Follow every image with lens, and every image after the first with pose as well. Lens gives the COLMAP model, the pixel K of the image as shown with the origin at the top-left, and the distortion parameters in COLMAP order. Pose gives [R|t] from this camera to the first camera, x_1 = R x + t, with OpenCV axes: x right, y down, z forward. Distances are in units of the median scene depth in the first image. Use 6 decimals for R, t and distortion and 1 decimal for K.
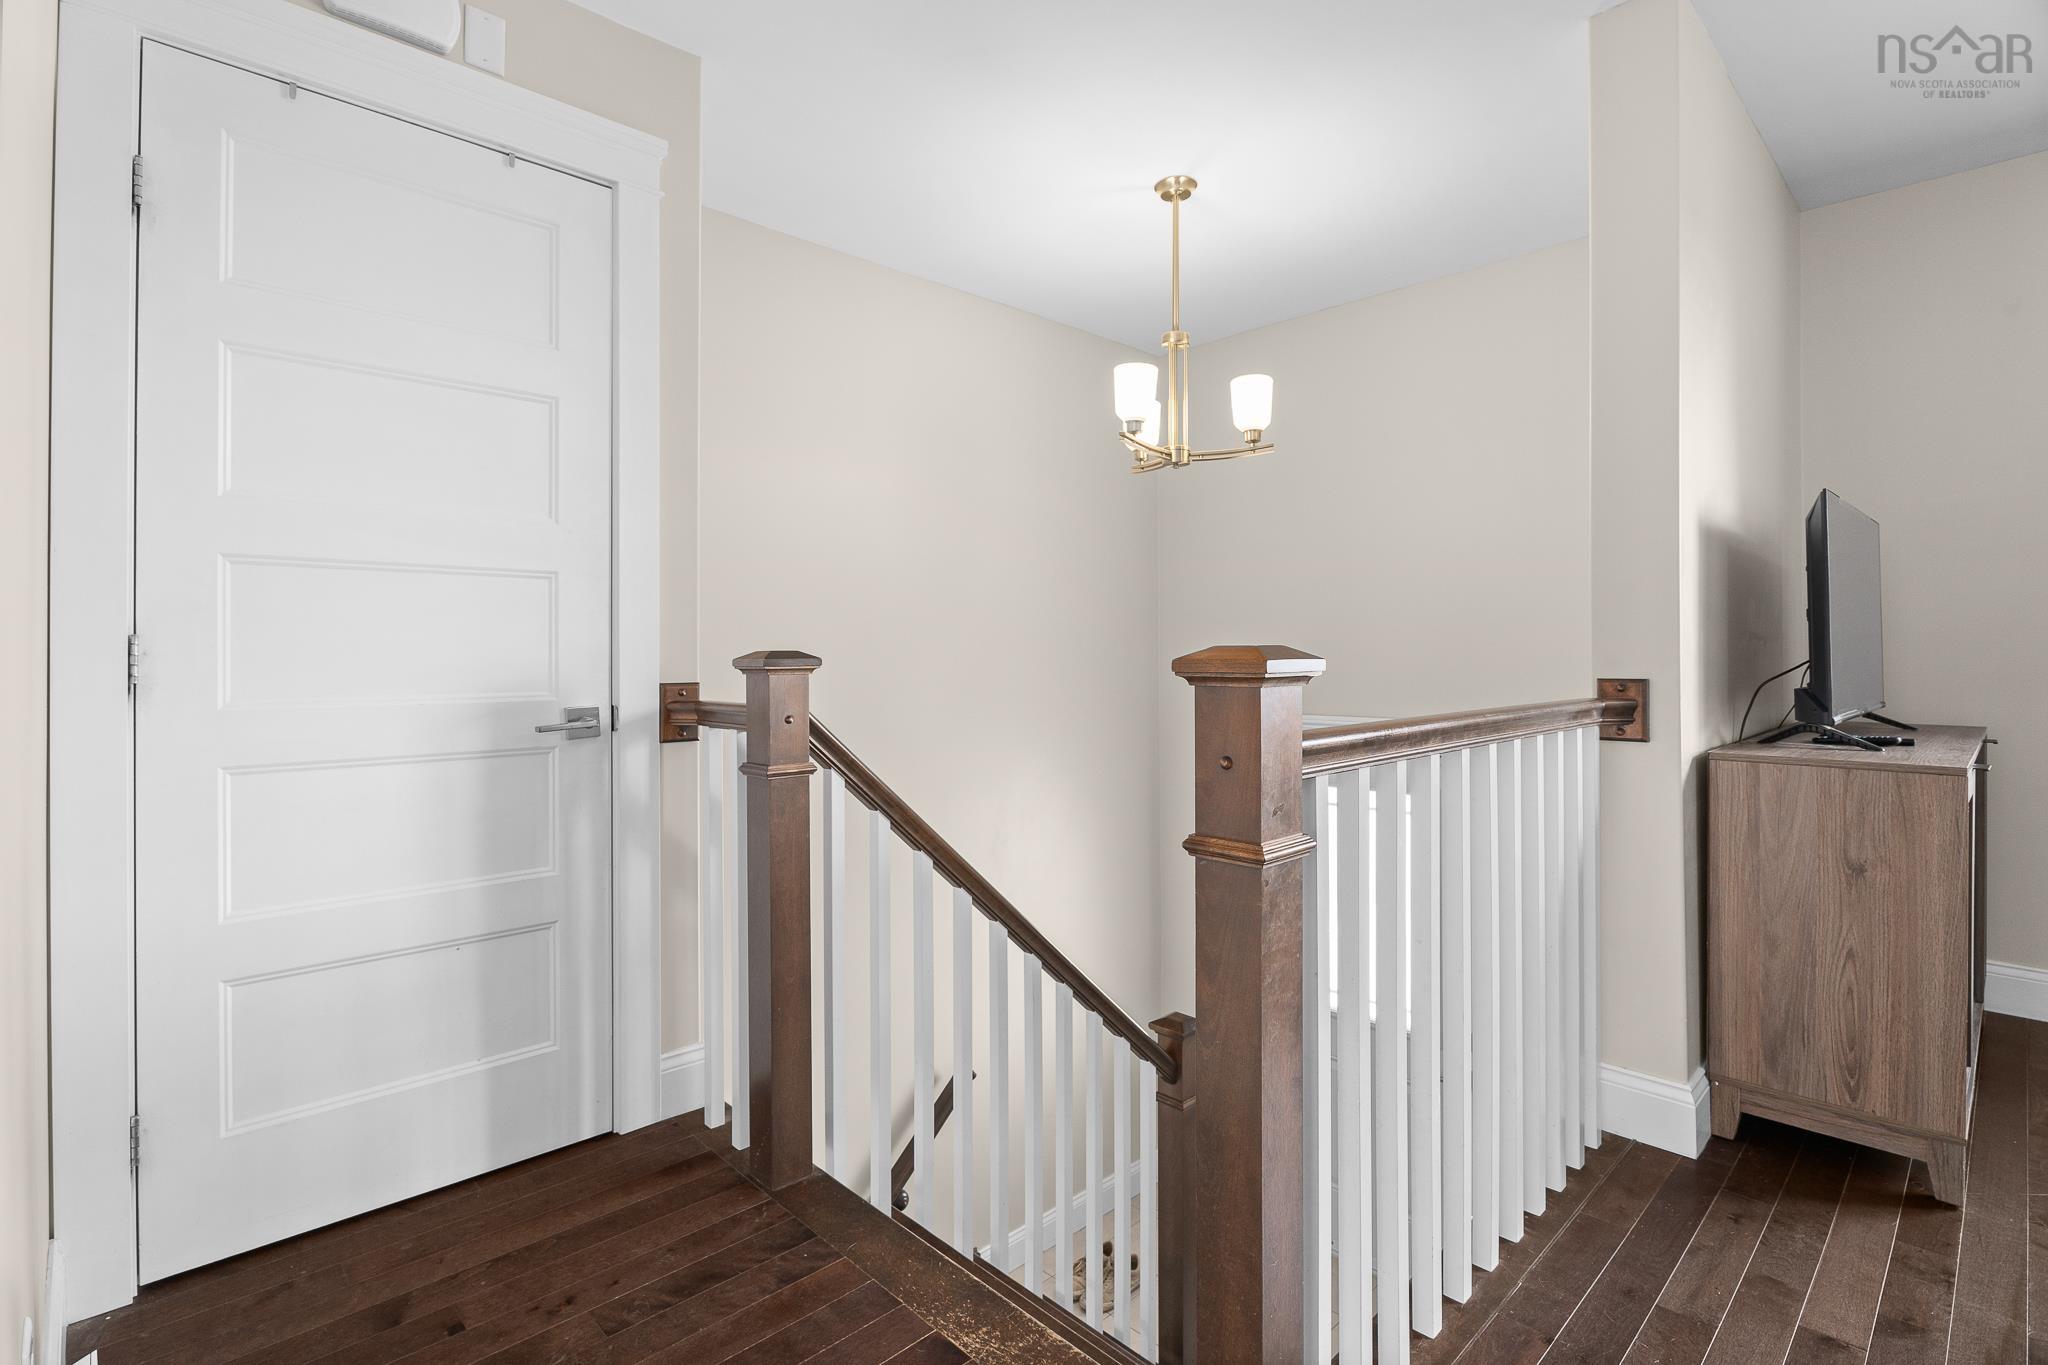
lens RADIAL K [[962.0, 0, 1012.8], [0, 962.0, 667.7], [0, 0, 1]] dist [-0.007373, -0.000733]
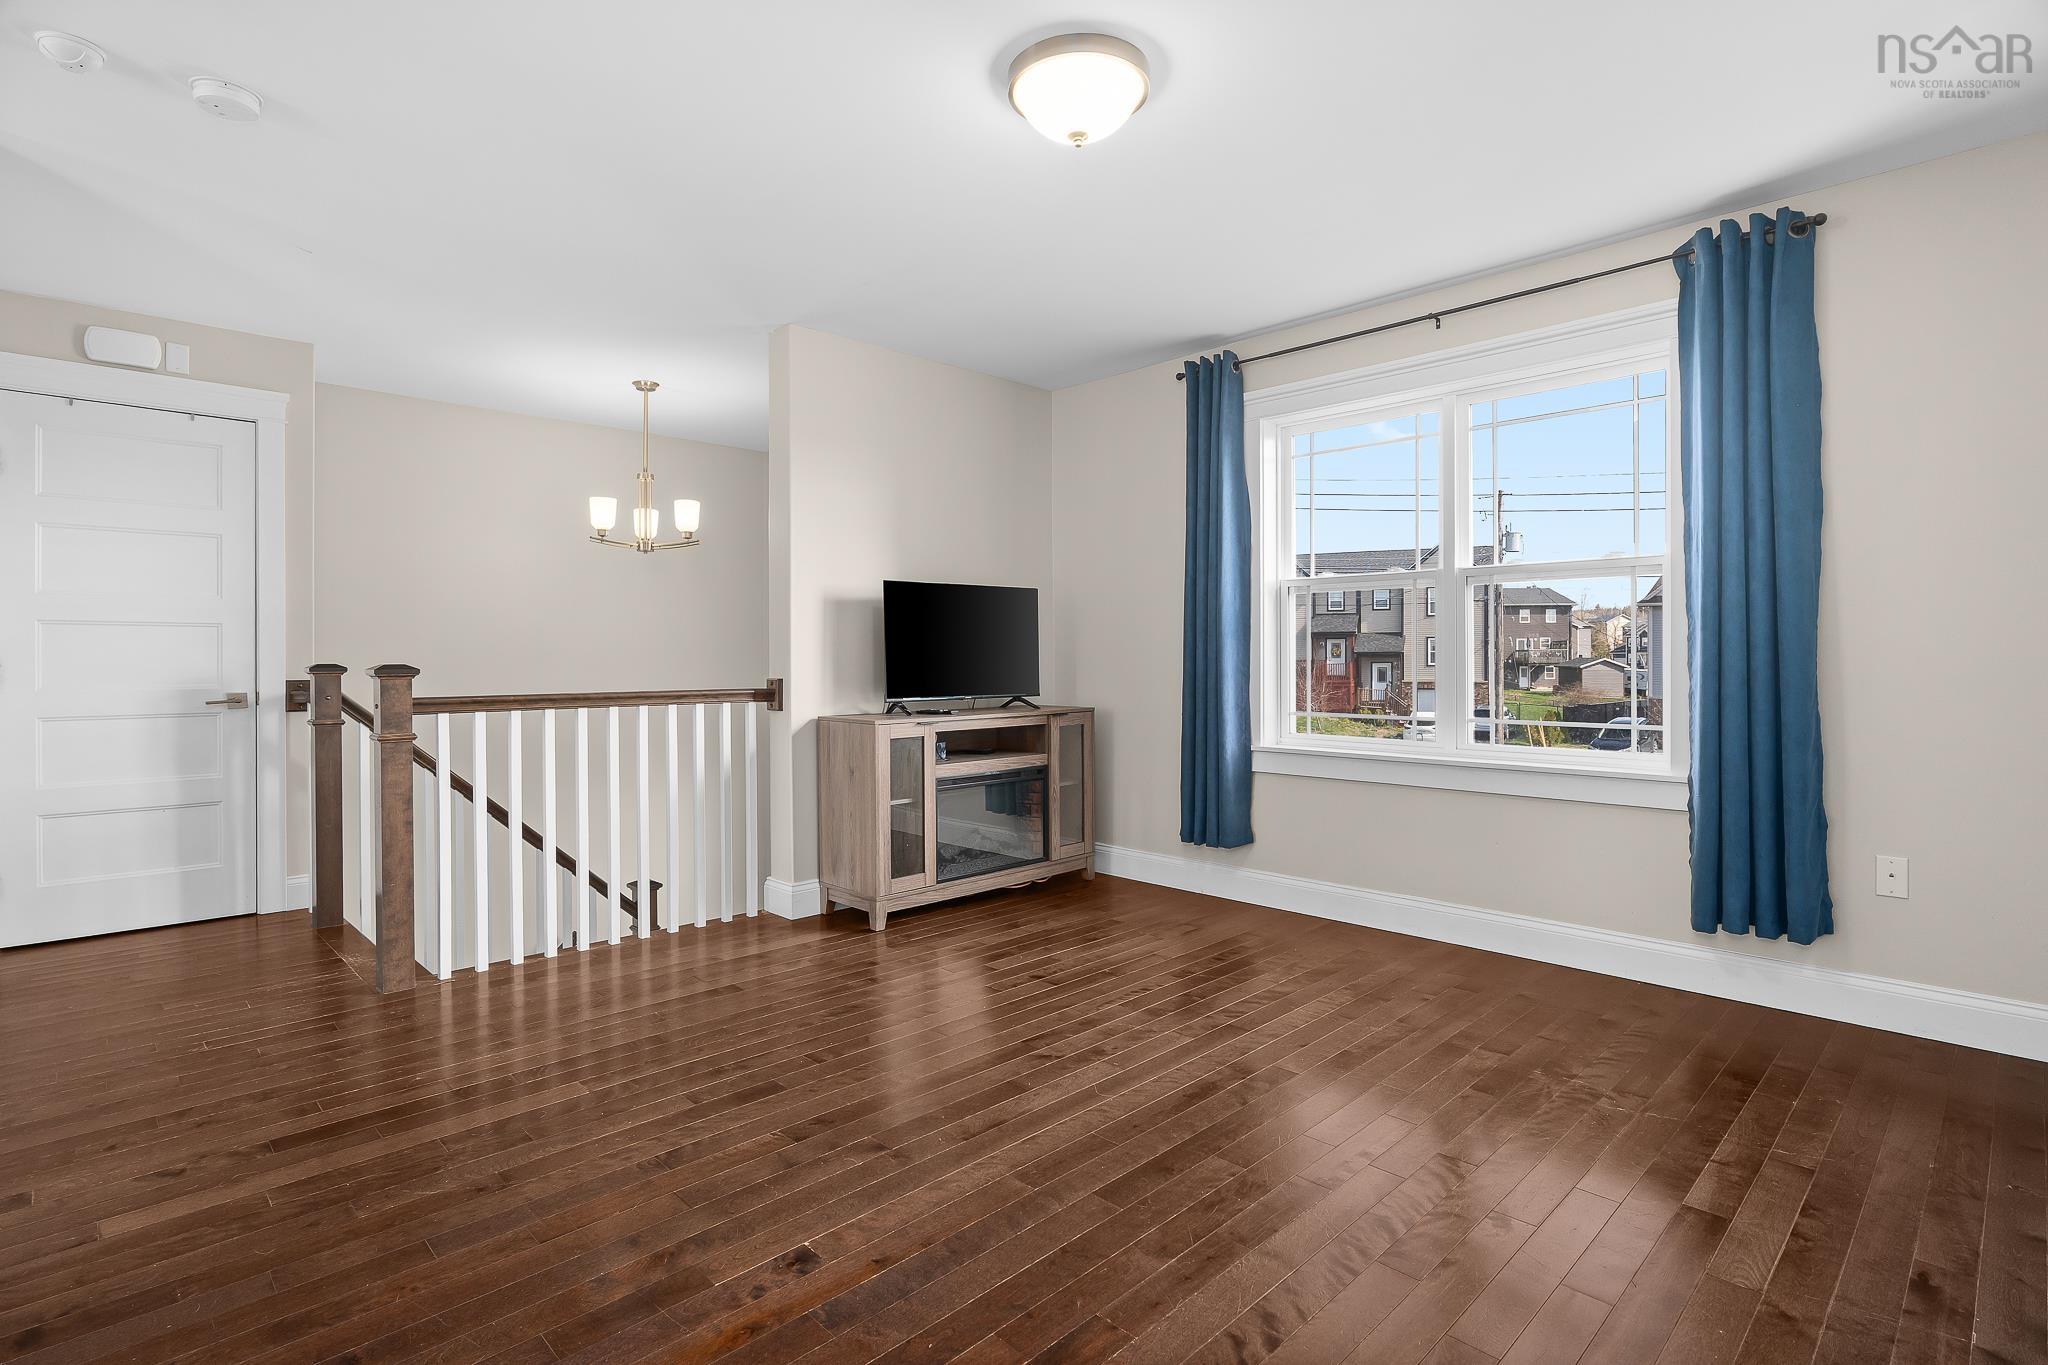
lens RADIAL K [[996.1, 0, 1026.8], [0, 996.1, 671.8], [0, 0, 1]] dist [-0.010843, -0.000480]
pose [[0.999686, 0.001506, 0.024995, 1.150156], [-0.001611, 0.999990, 0.004182, -0.011893], [-0.024988, -0.004221, 0.999679, -1.088607]]
